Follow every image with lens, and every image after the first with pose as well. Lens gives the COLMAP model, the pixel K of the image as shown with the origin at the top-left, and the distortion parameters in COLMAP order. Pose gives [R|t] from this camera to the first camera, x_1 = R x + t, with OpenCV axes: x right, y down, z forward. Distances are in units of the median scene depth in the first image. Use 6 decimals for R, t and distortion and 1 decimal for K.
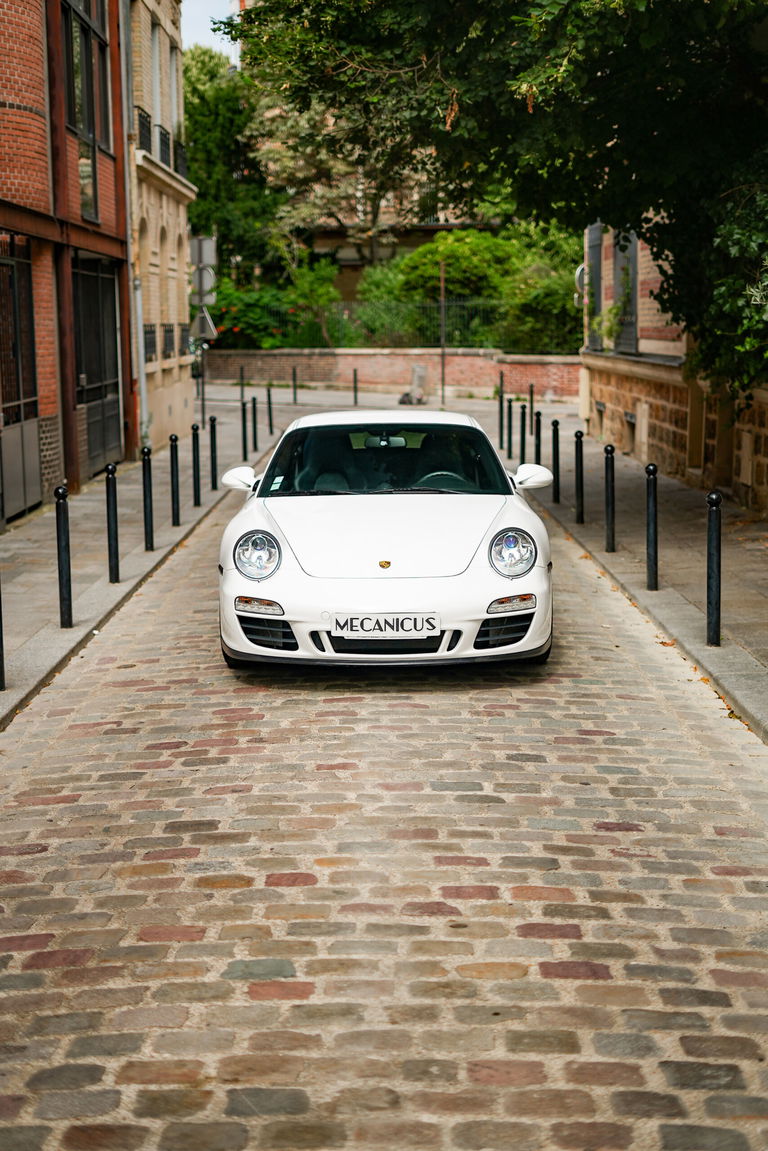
lens RADIAL K [[1700.6, 0, 383.3], [0, 1700.6, 582.5], [0, 0, 1]] dist [-0.015362, -0.007160]
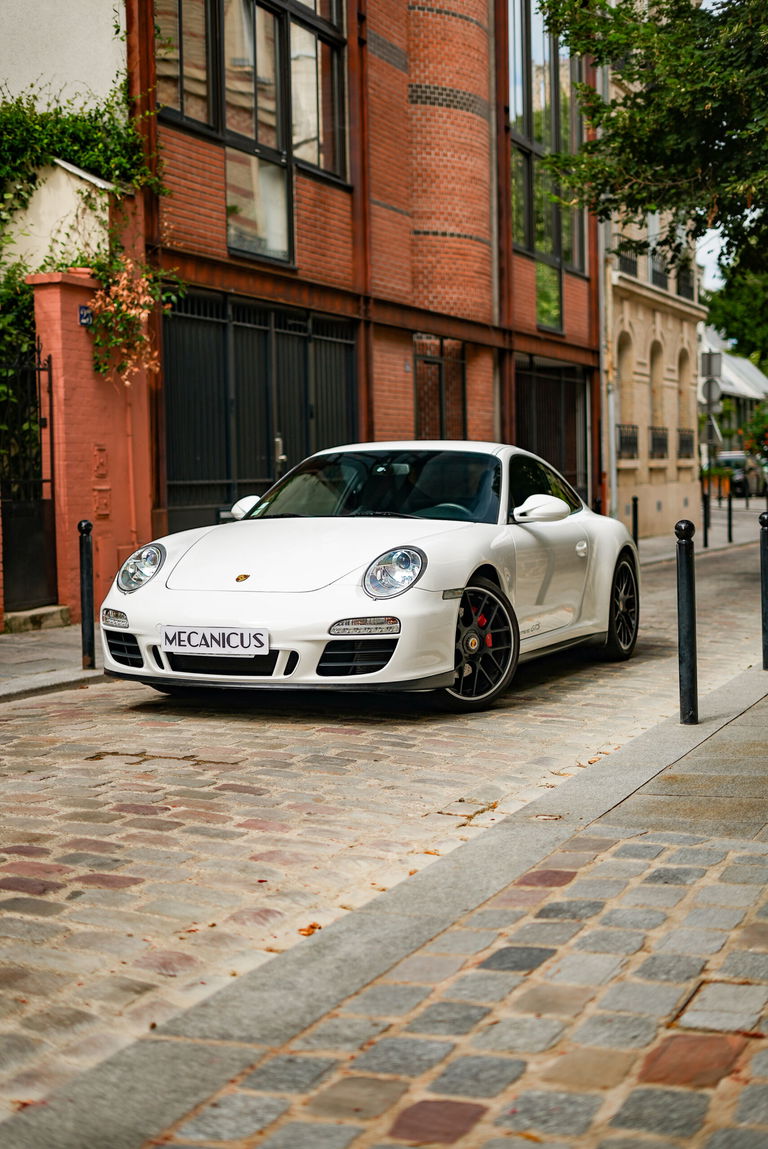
lens RADIAL K [[1697.7, 0, 383.3], [0, 1697.7, 581.5], [0, 0, 1]] dist [-0.015362, -0.007160]
pose [[0.924609, 0.022049, -0.380279, 0.254621], [-0.053130, 0.996030, -0.071429, 0.069789], [0.377195, 0.086248, 0.922109, -0.146372]]
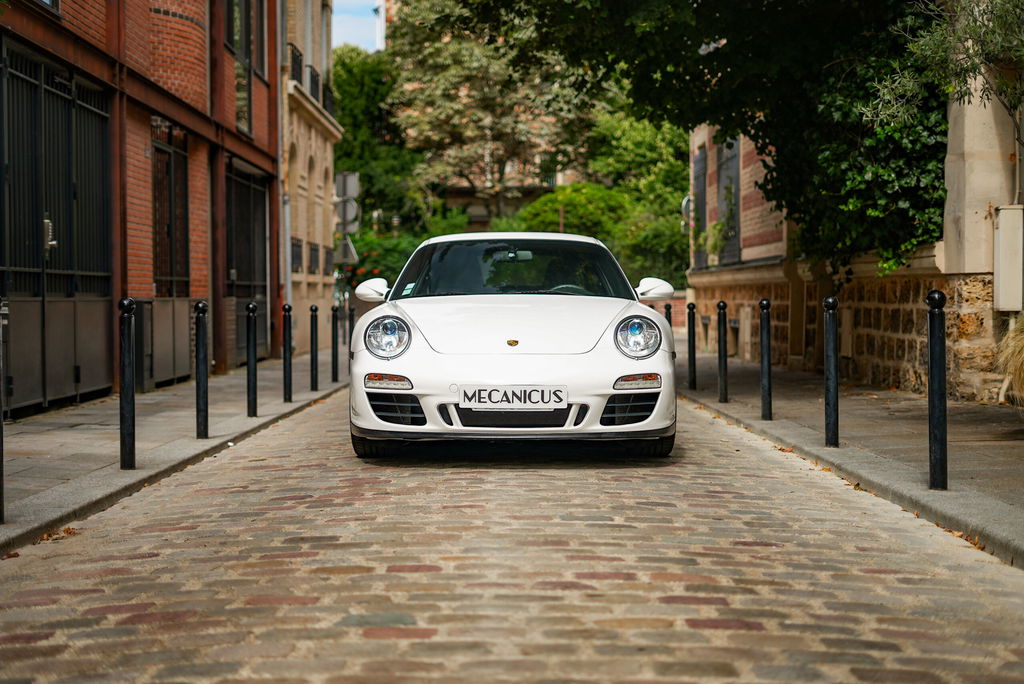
lens RADIAL K [[1513.0, 0, 515.6], [0, 1513.0, 342.1], [0, 0, 1]] dist [-0.015362, -0.007160]
pose [[0.999946, 0.008505, 0.005964, -0.001711], [-0.007707, 0.992369, -0.123059, 0.062218], [-0.006965, 0.123006, 0.992381, 0.063261]]
